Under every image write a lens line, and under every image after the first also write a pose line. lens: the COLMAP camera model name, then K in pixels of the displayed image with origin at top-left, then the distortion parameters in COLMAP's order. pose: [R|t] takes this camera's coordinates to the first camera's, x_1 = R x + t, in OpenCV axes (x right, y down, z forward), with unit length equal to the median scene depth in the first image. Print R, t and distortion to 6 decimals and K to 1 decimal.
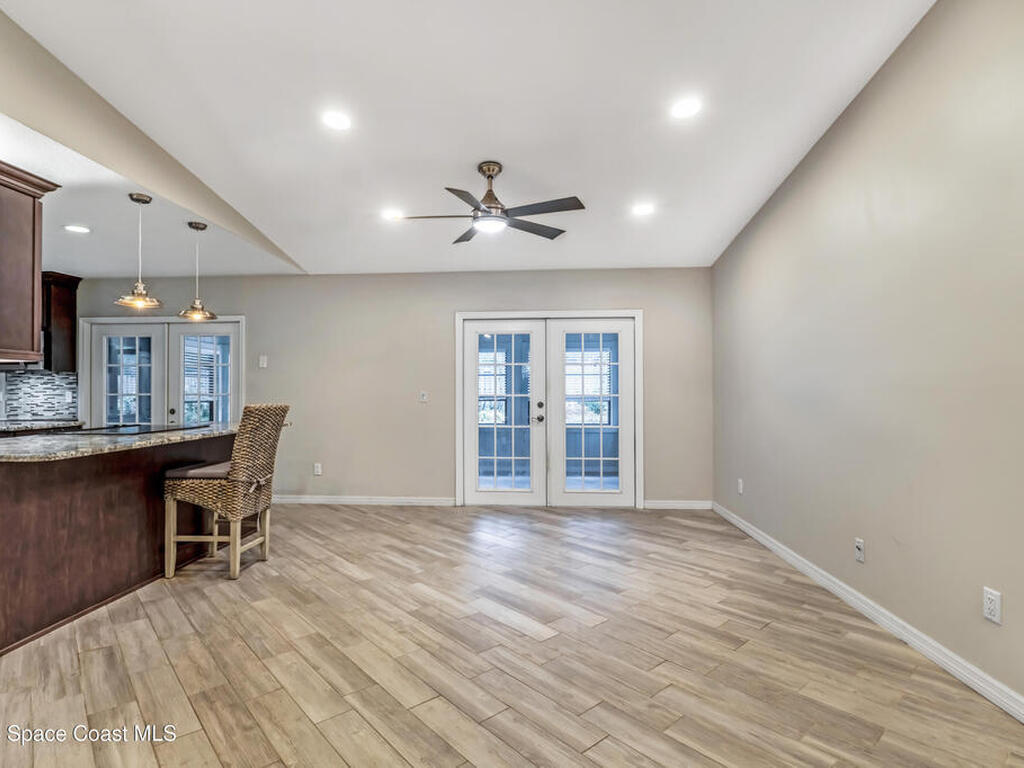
lens RADIAL K [[533.0, 0, 512.0], [0, 533.0, 384.0], [0, 0, 1]] dist [-0.001856, 0.000100]
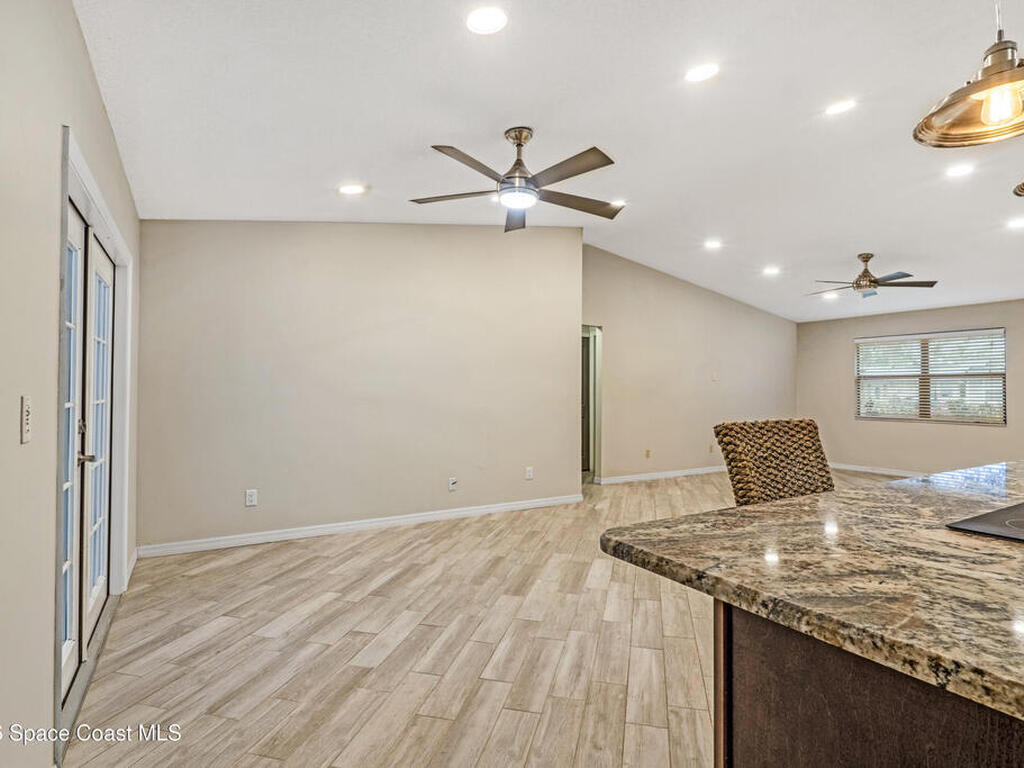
lens RADIAL K [[533.0, 0, 512.0], [0, 533.0, 384.0], [0, 0, 1]] dist [-0.001856, 0.000100]
pose [[-0.549093, 0.013596, 0.835651, -0.697413], [-0.013028, 0.999607, -0.024825, 0.021007], [-0.835660, -0.024518, -0.548700, 1.384955]]
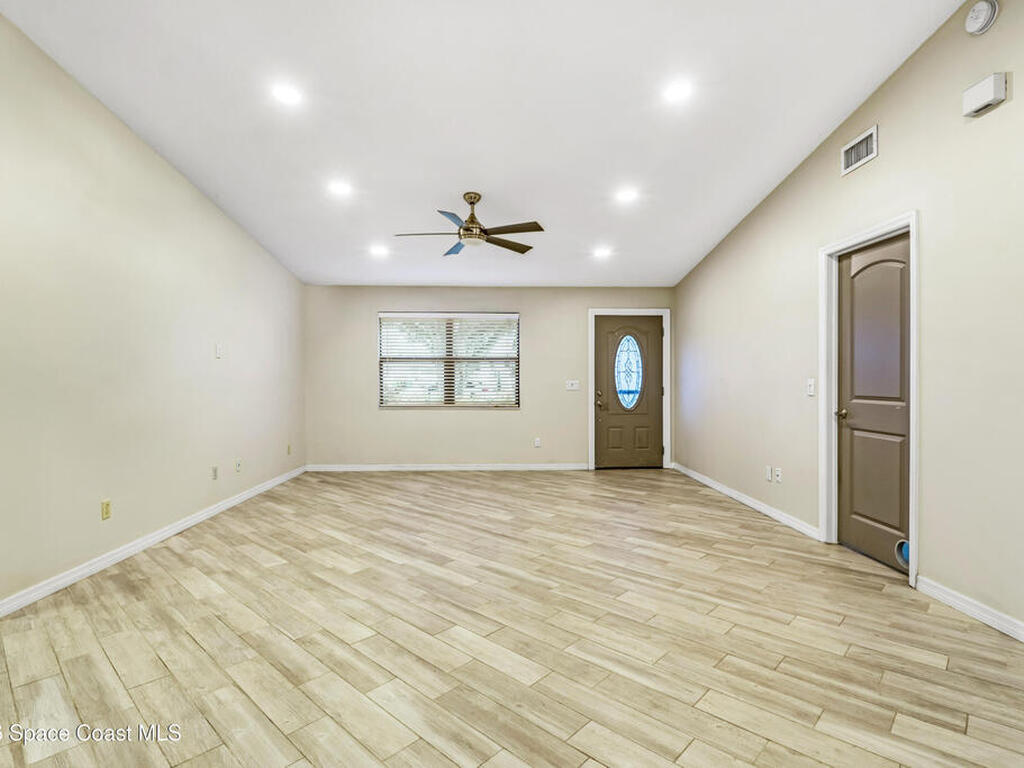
lens RADIAL K [[533.0, 0, 512.0], [0, 533.0, 384.0], [0, 0, 1]] dist [-0.001856, 0.000100]
pose [[-0.997140, 0.006507, -0.075298, 0.032911], [0.006433, 0.999979, 0.001232, 0.007225], [0.075304, 0.000744, -0.997160, 0.853538]]
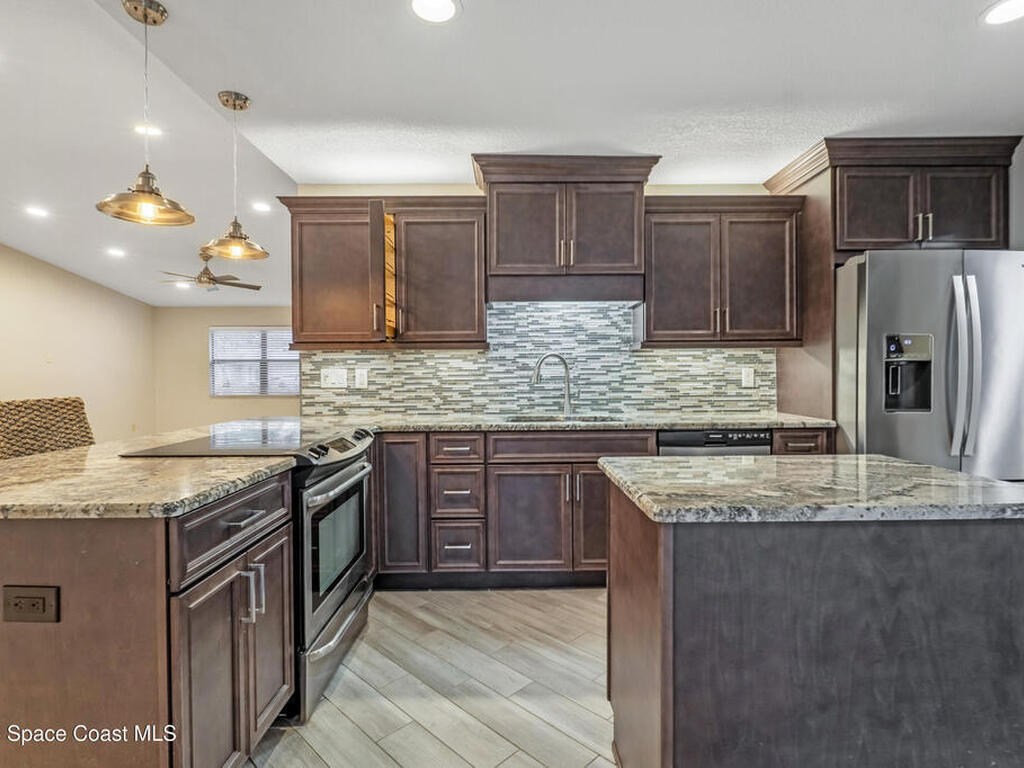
lens RADIAL K [[533.0, 0, 512.0], [0, 533.0, 384.0], [0, 0, 1]] dist [-0.001856, 0.000100]
pose [[-0.998774, 0.007565, -0.048923, -0.904839], [0.007292, 0.999957, 0.005747, 0.022875], [0.048964, 0.005383, -0.998786, 1.515737]]
